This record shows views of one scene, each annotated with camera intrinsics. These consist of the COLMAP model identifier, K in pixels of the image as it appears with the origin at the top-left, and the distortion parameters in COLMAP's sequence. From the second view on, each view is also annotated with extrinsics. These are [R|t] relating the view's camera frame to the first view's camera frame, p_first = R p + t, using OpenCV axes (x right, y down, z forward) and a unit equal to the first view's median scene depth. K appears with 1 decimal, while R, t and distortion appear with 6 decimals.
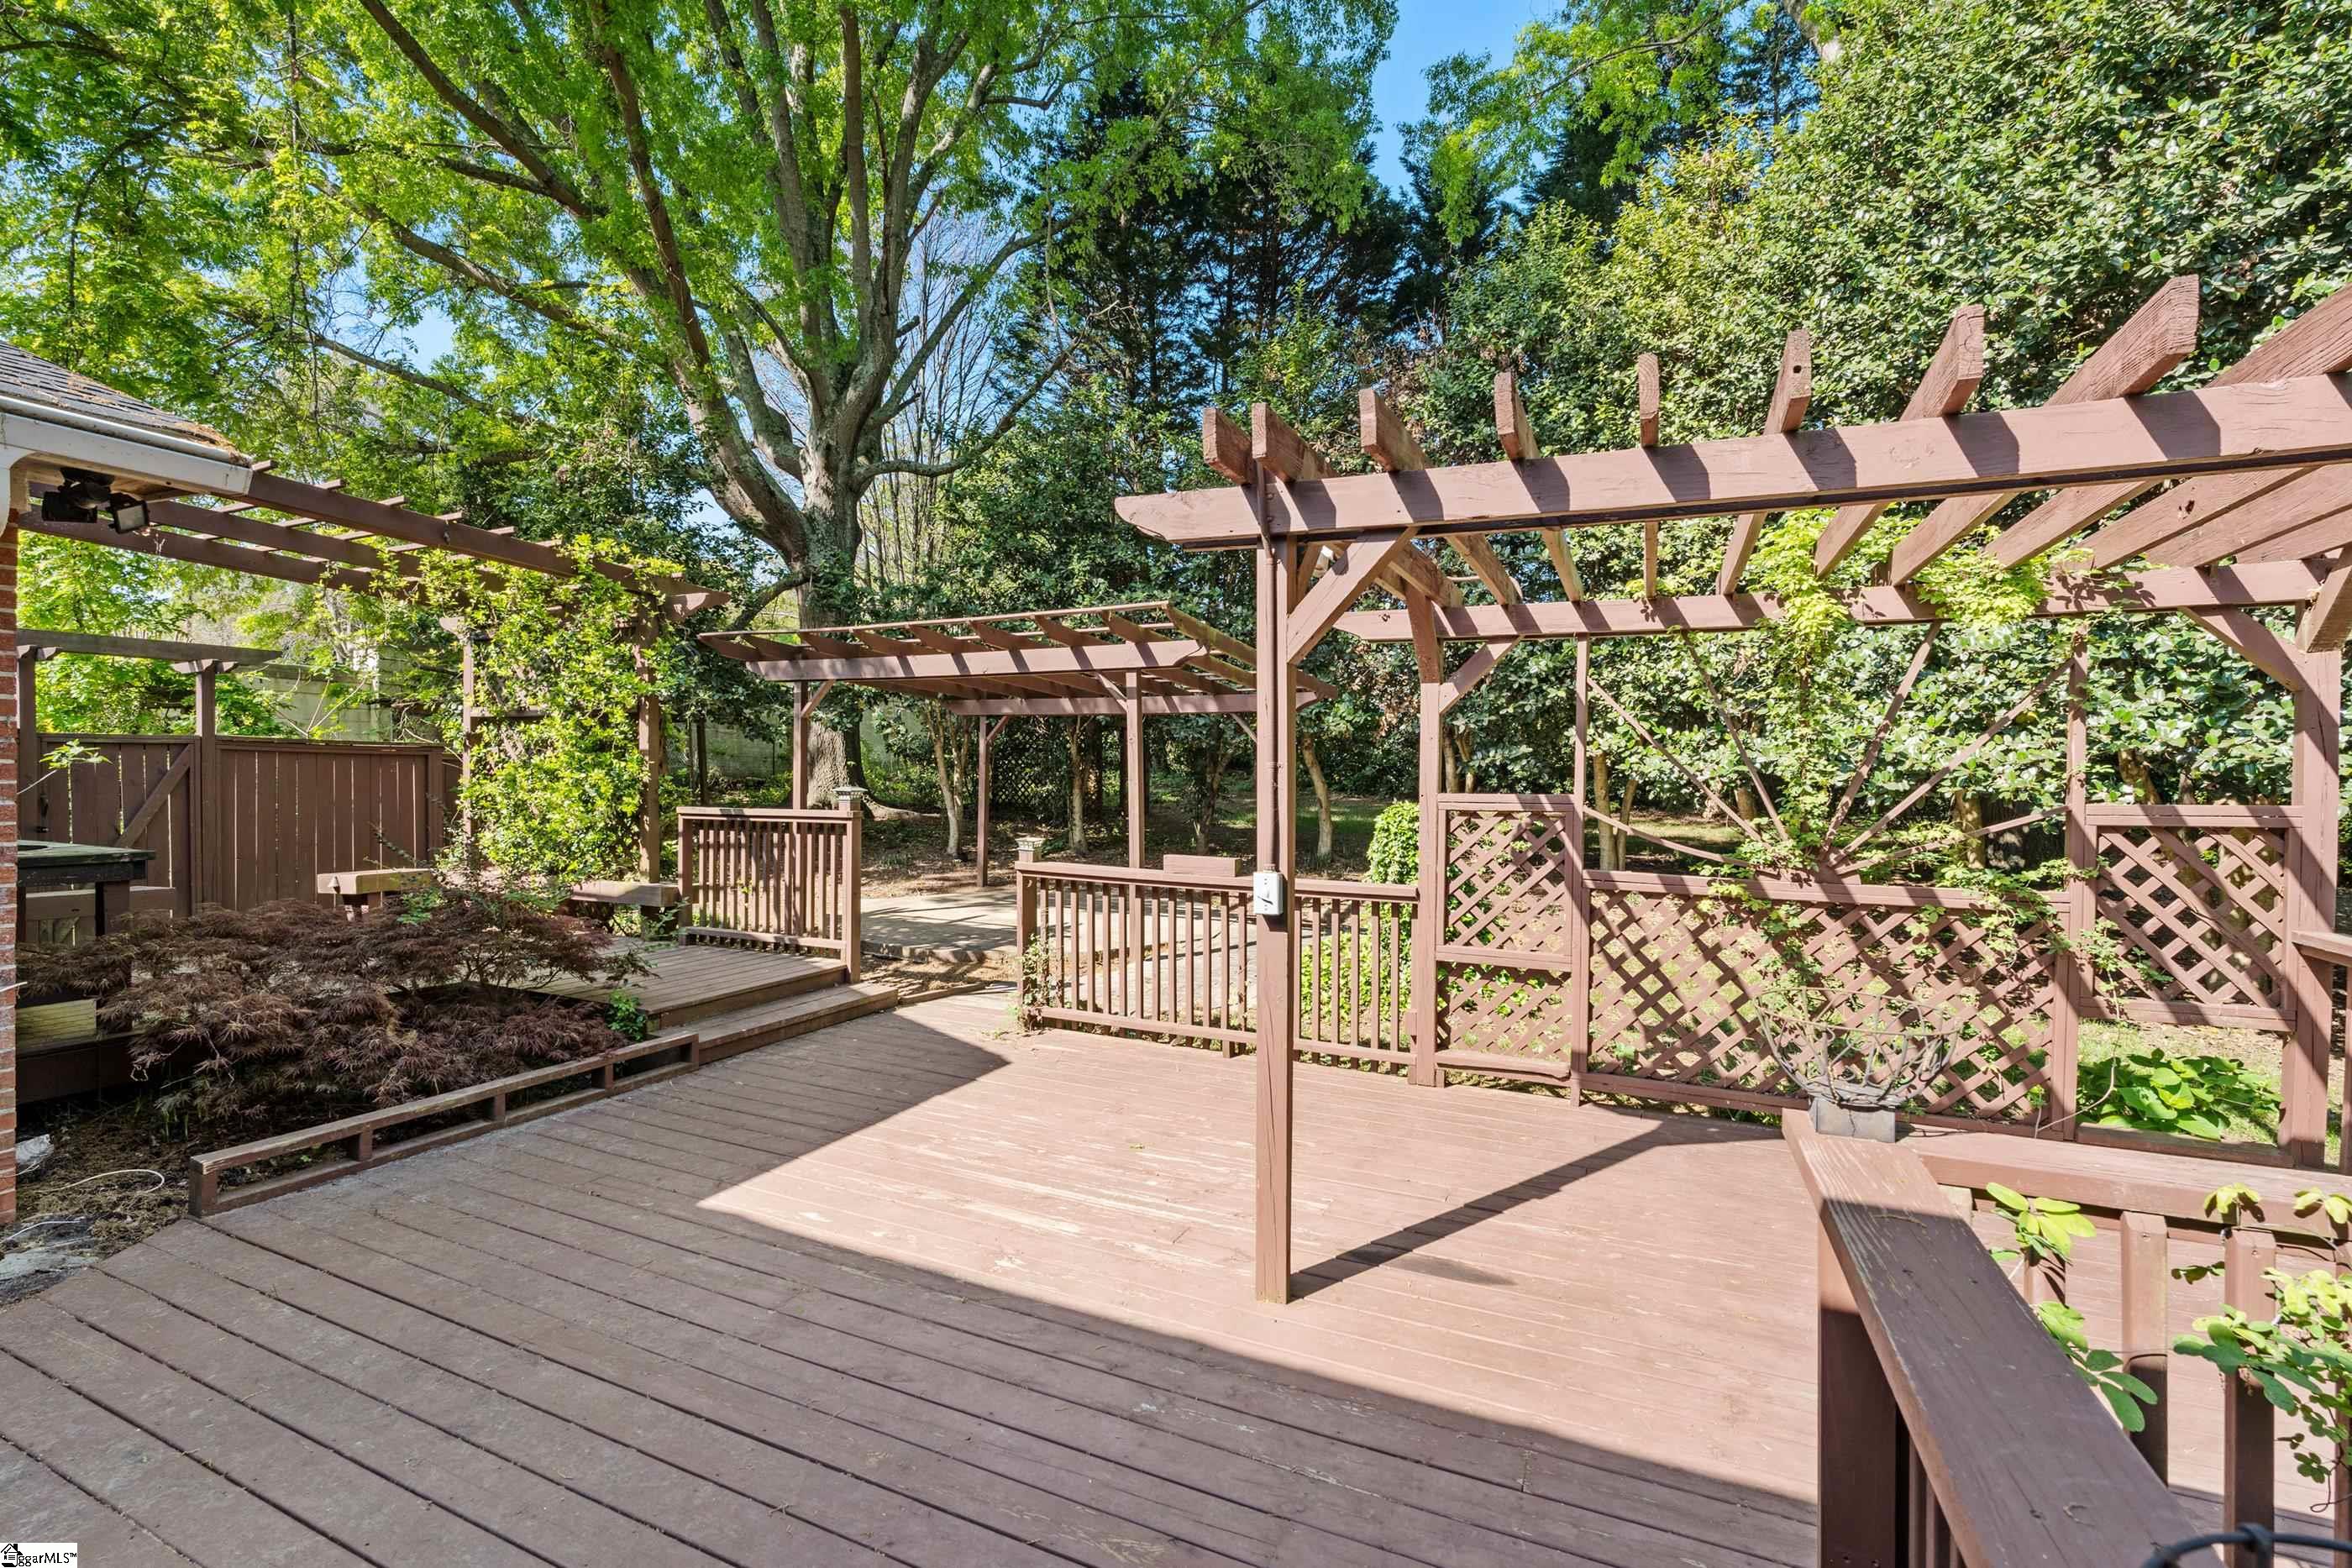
lens RADIAL K [[1023.1, 0, 1172.1], [0, 1023.1, 782.2], [0, 0, 1]] dist [-0.006639, 0.000847]
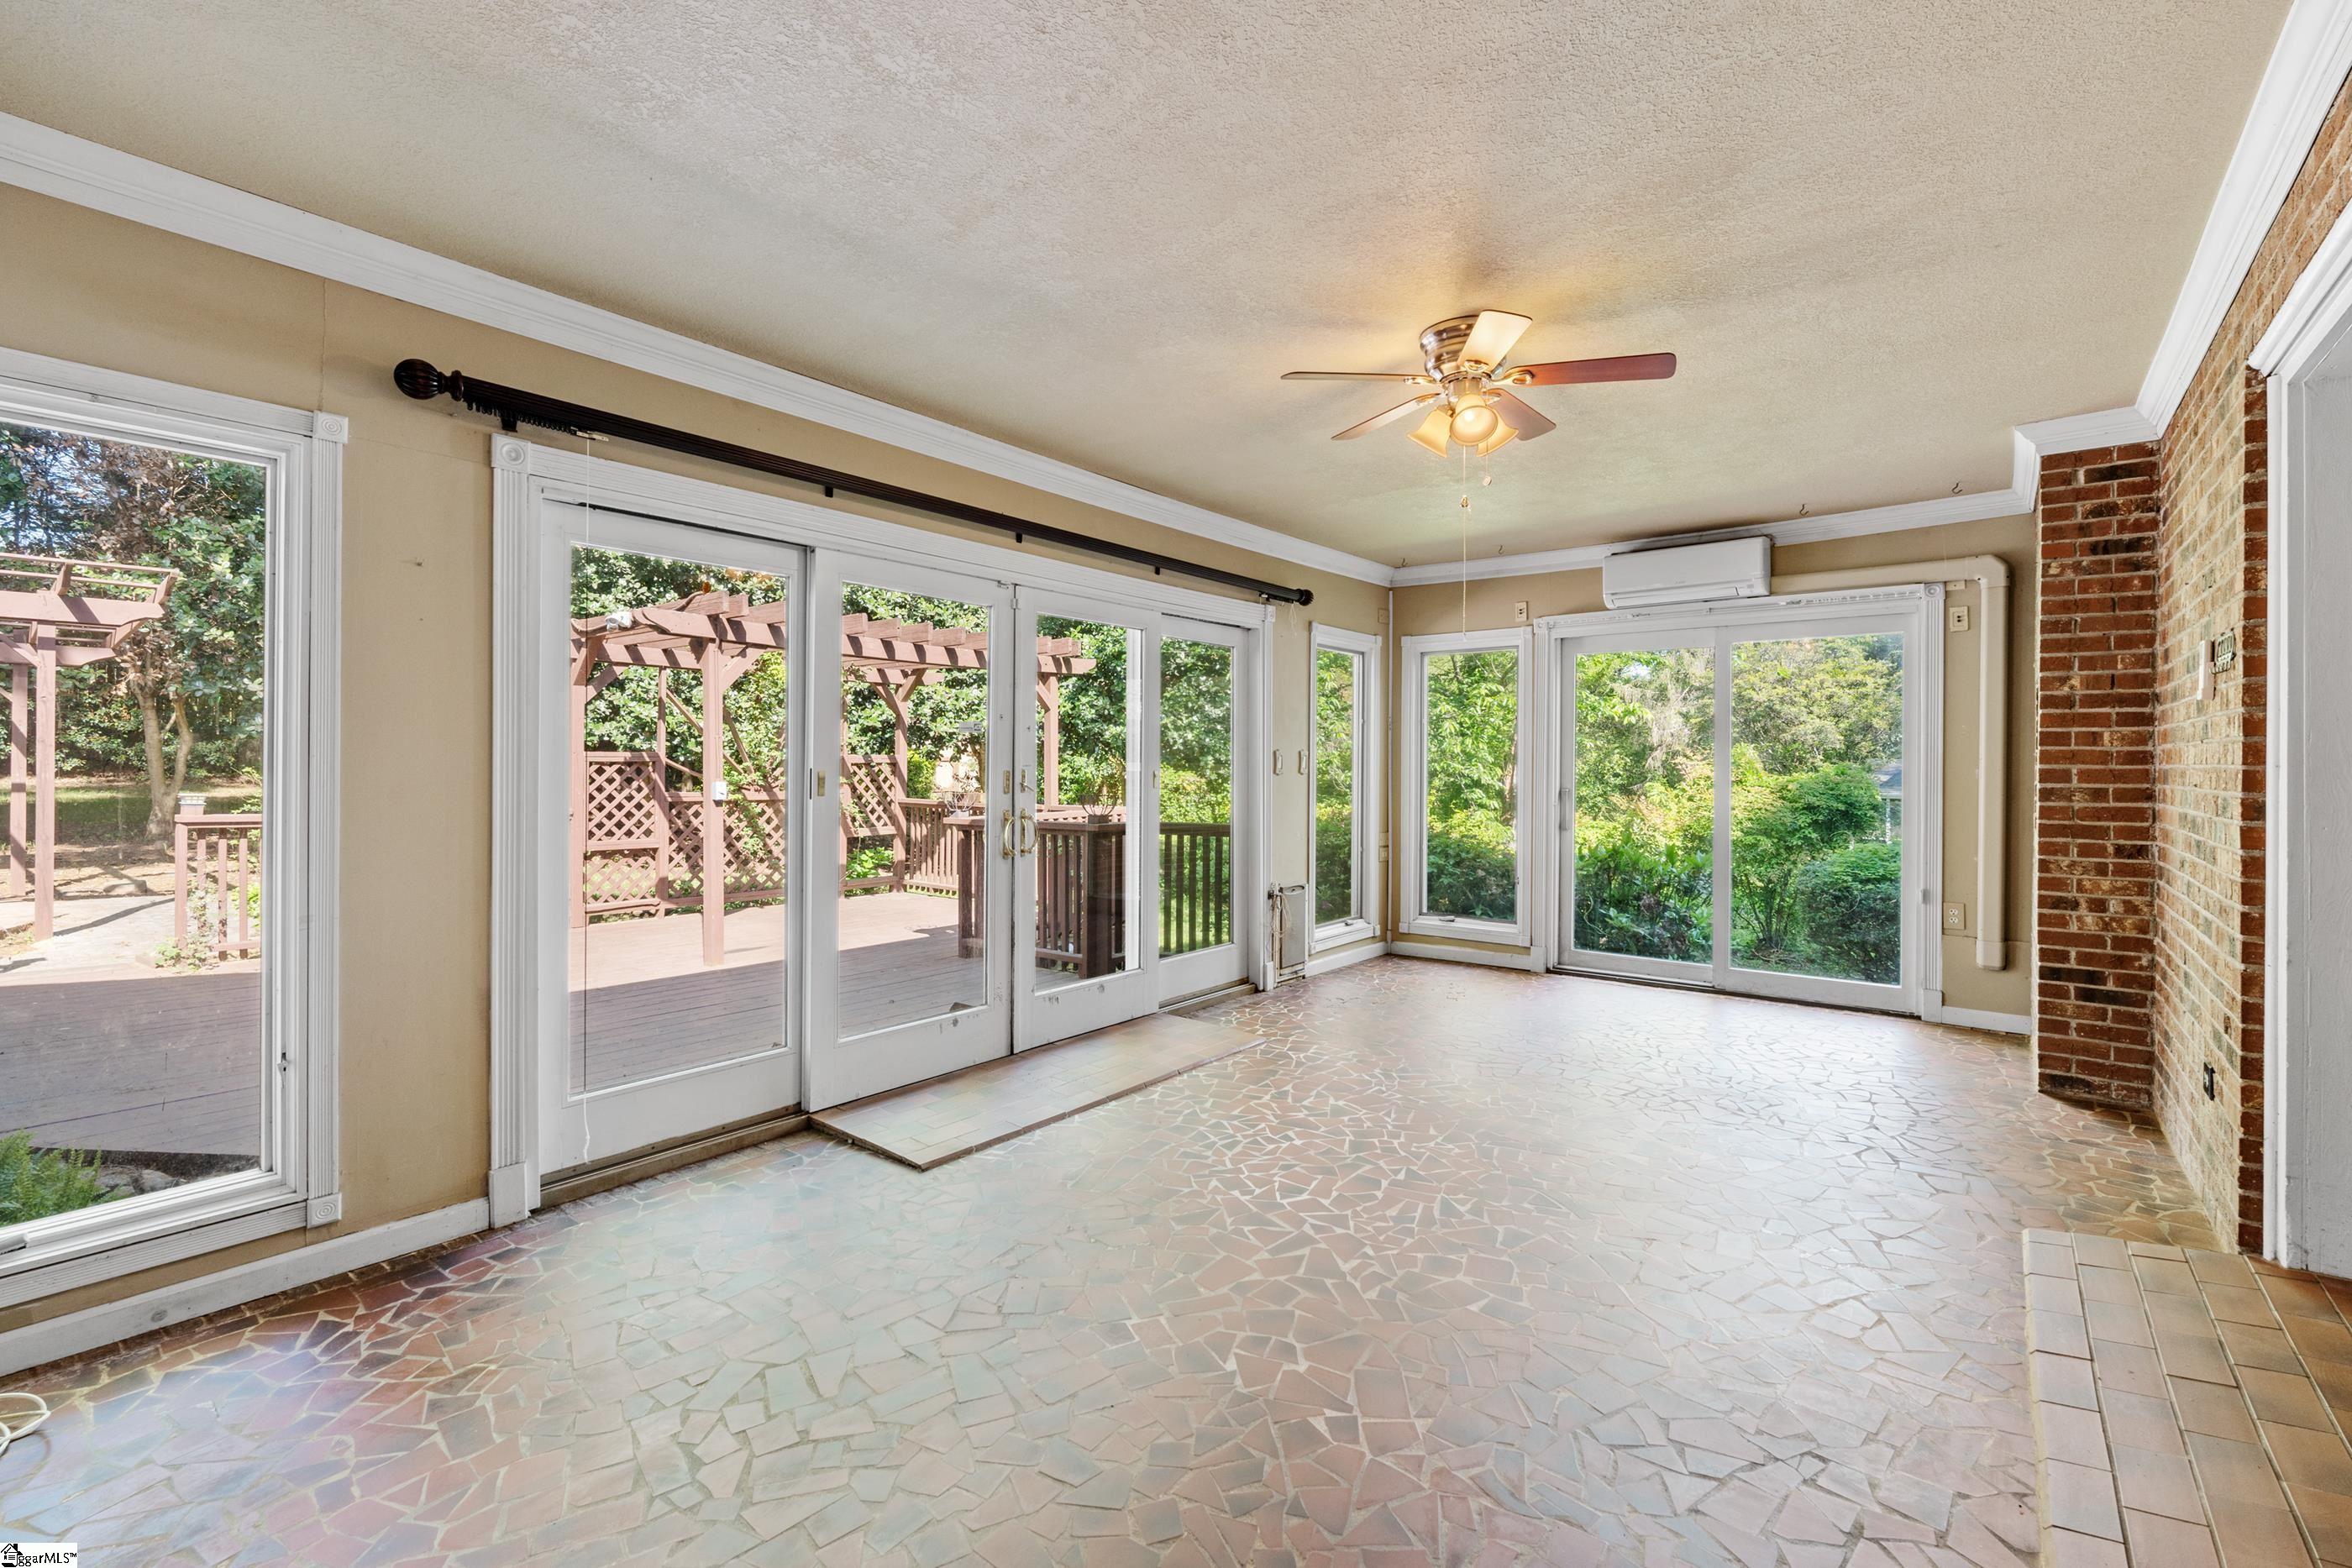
lens RADIAL K [[1023.1, 0, 1184.4], [0, 1023.1, 779.3], [0, 0, 1]] dist [-0.006639, 0.000847]
pose [[0.237316, -0.024949, 0.971112, -1.442454], [0.002772, 0.999683, 0.025005, 0.021427], [-0.971429, -0.003242, 0.237310, -0.454813]]
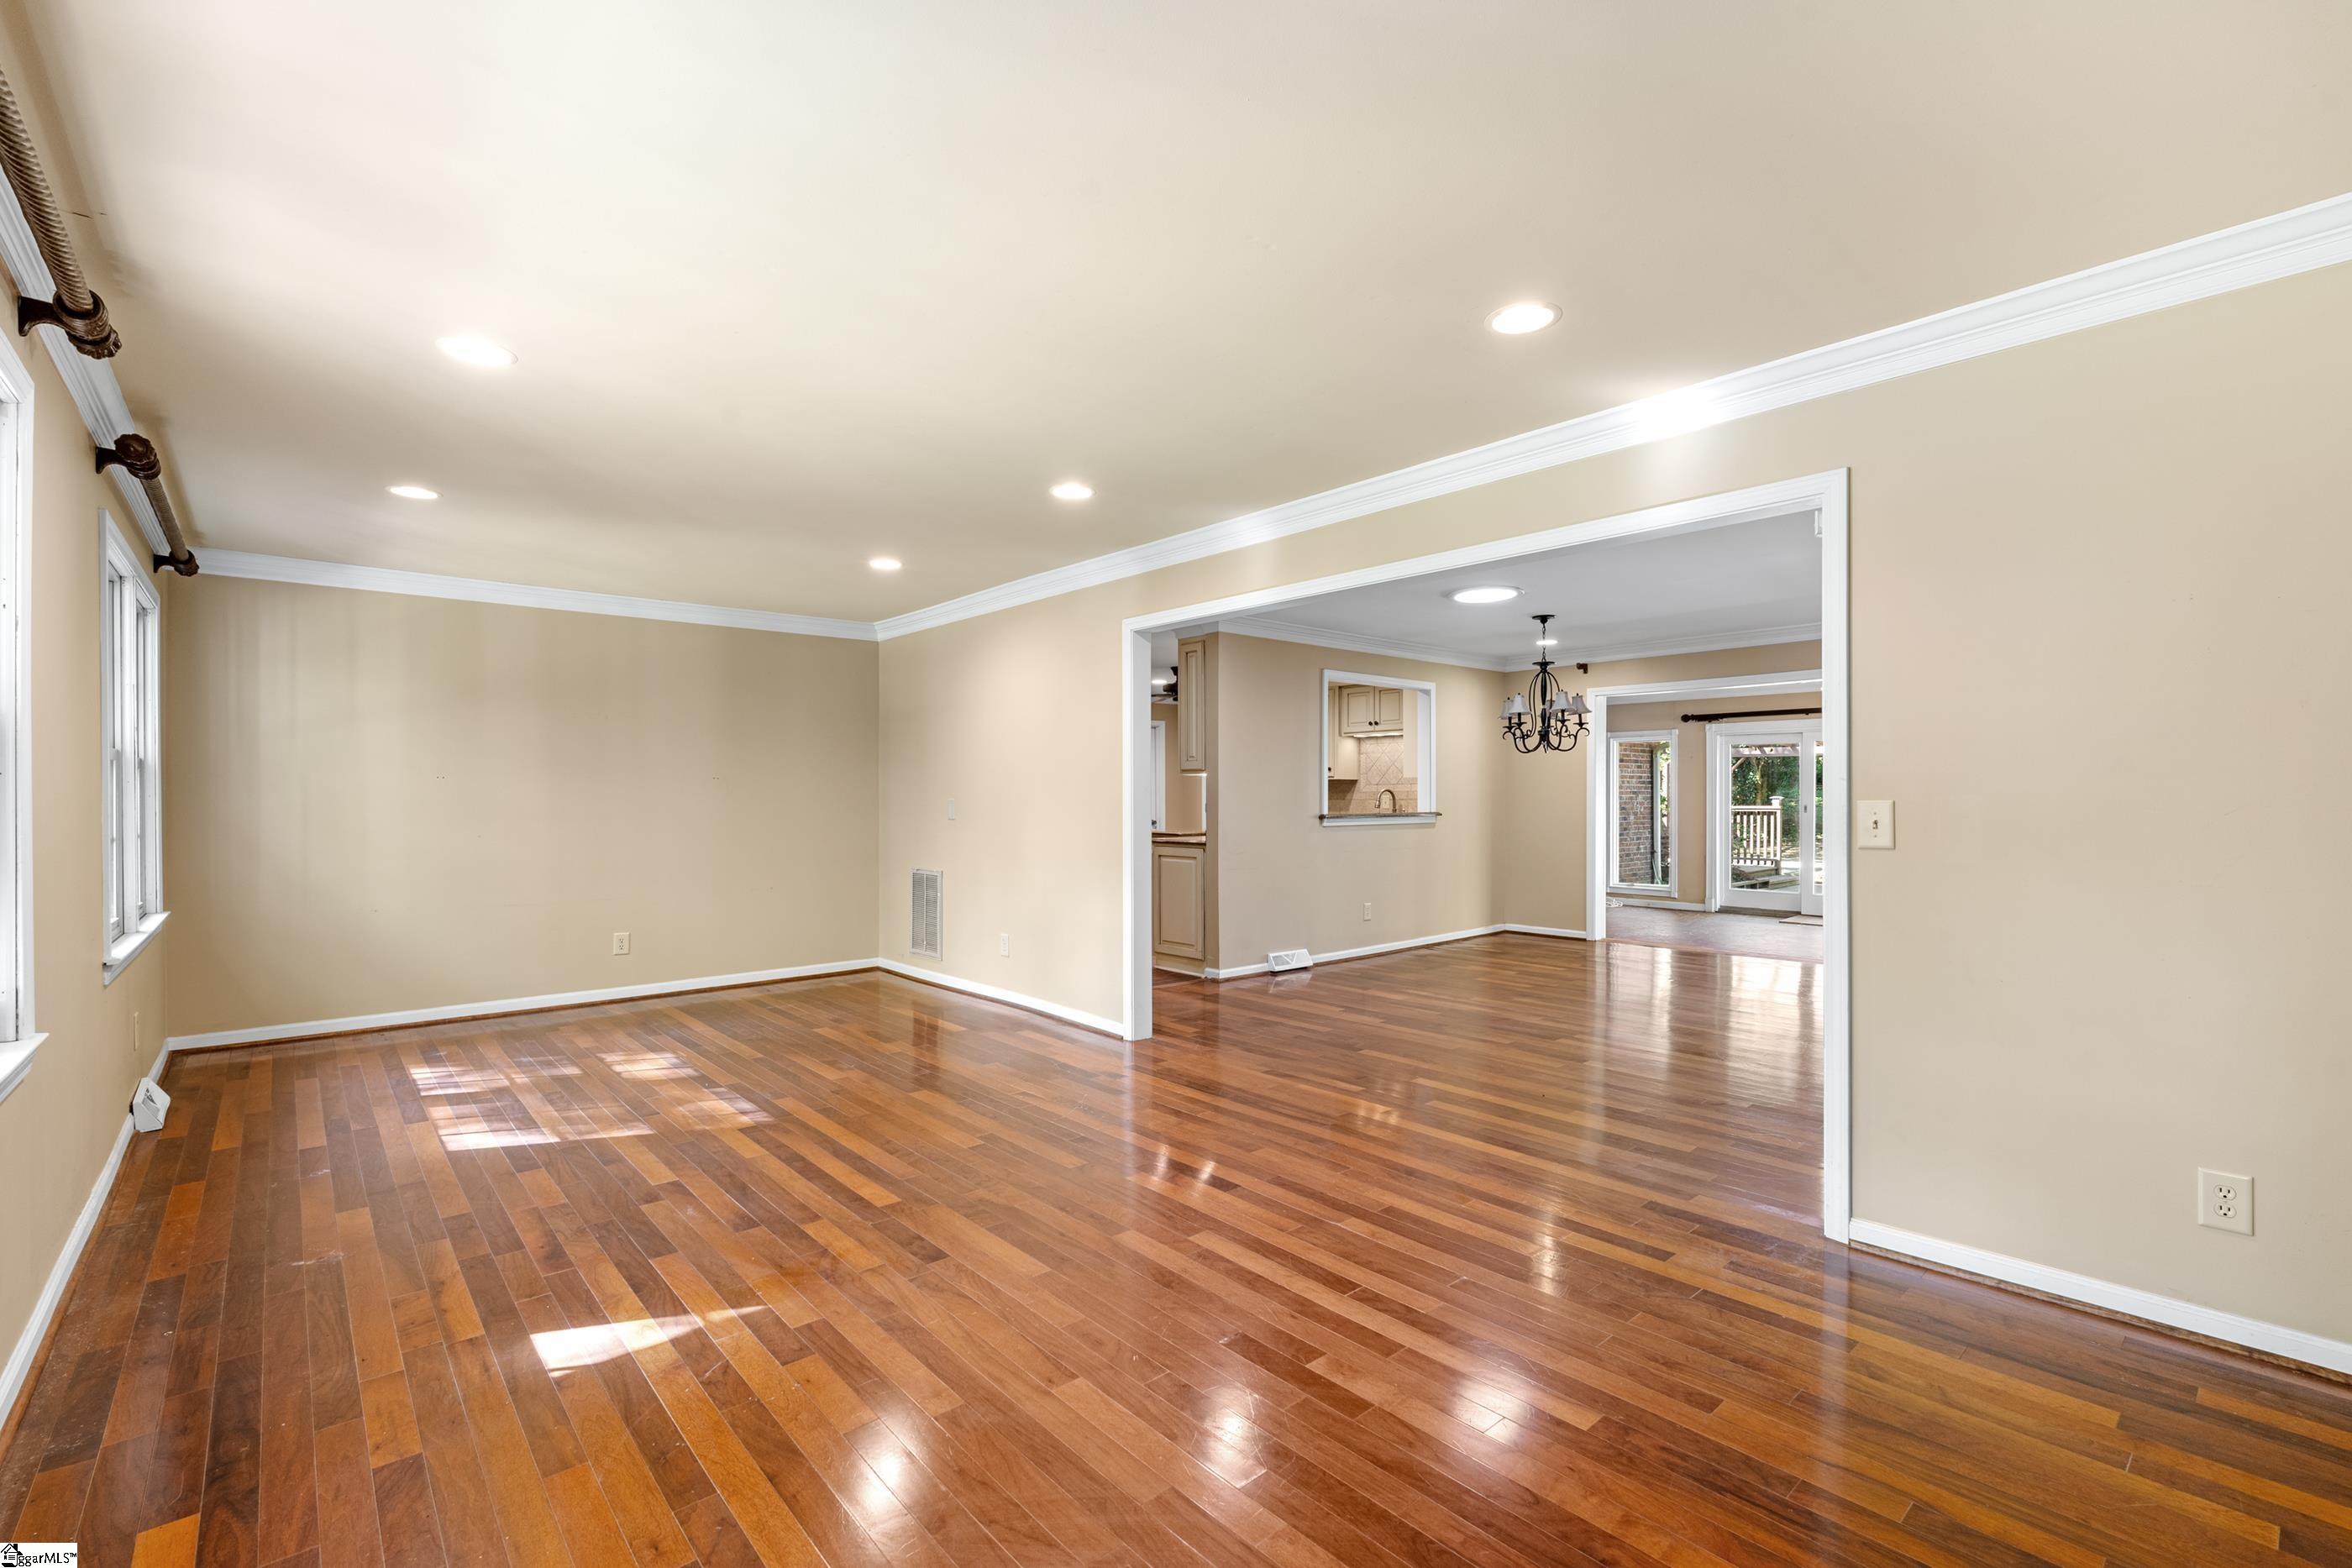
lens RADIAL K [[1023.1, 0, 1165.6], [0, 1023.1, 800.2], [0, 0, 1]] dist [-0.006639, 0.000847]
pose [[0.911761, -0.010157, -0.410595, -1.091655], [0.008943, 0.999948, -0.004878, 0.023800], [0.410624, 0.000775, 0.911805, -3.138187]]
